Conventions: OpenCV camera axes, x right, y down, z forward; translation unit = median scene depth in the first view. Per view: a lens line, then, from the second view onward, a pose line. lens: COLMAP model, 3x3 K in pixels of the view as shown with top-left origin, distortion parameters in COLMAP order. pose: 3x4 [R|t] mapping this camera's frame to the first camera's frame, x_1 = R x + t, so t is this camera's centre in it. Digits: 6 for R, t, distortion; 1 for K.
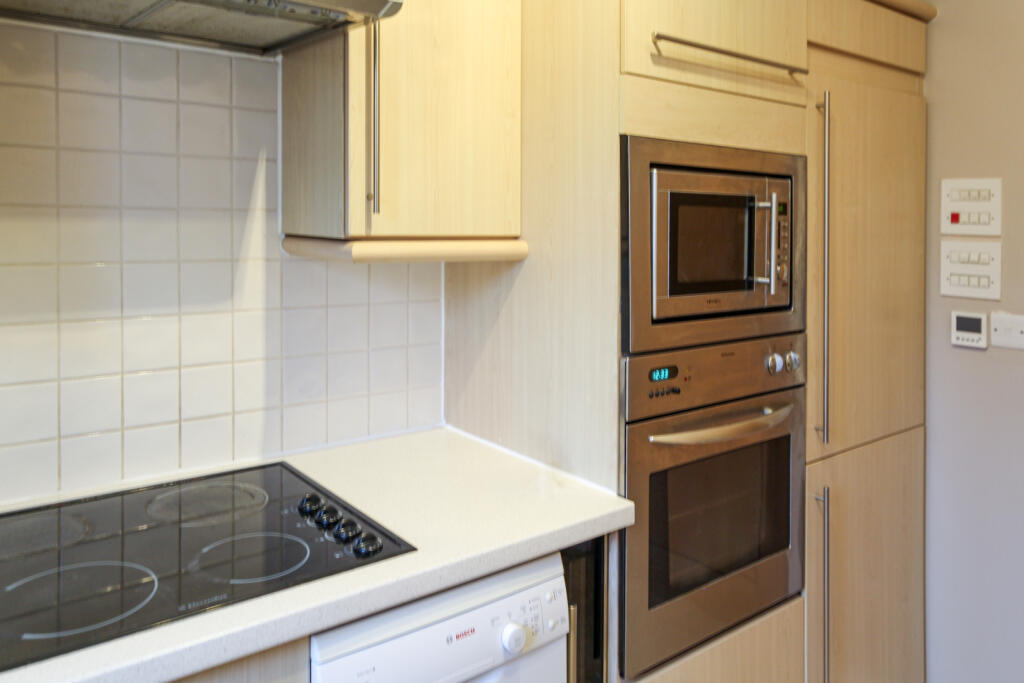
lens RADIAL K [[771.6, 0, 512.0], [0, 771.6, 341.5], [0, 0, 1]] dist [-0.002226, 0.001901]
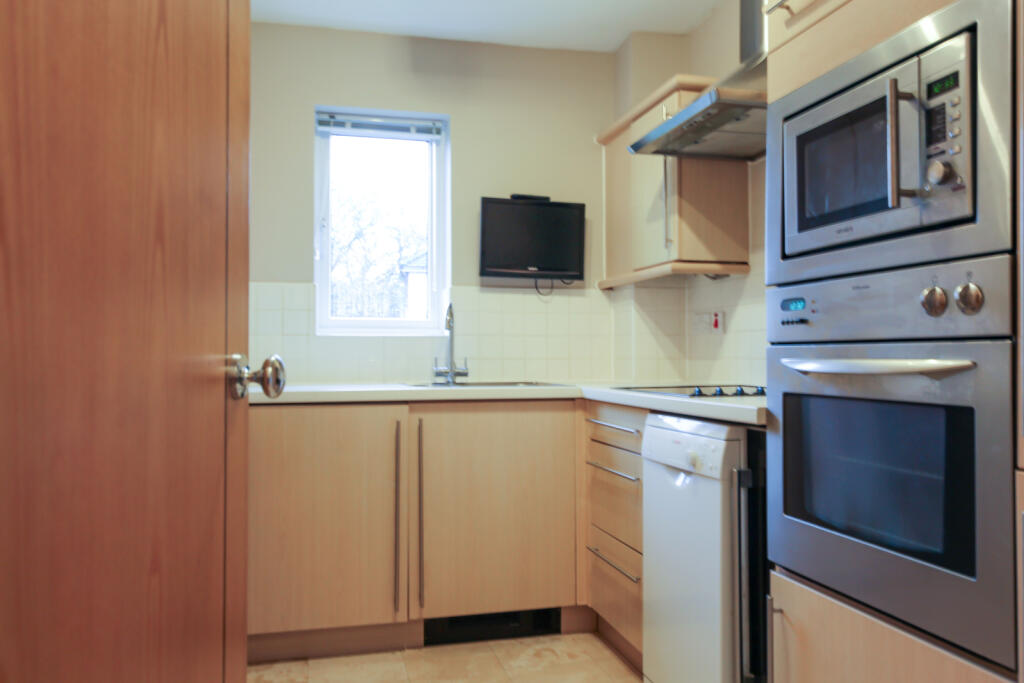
lens RADIAL K [[771.6, 0, 512.0], [0, 771.6, 341.5], [0, 0, 1]] dist [-0.002226, 0.001901]
pose [[-0.408284, 0.047489, -0.911619, 1.332267], [-0.021533, 0.997867, 0.061626, 0.034552], [0.912601, 0.044791, -0.406390, 1.058451]]
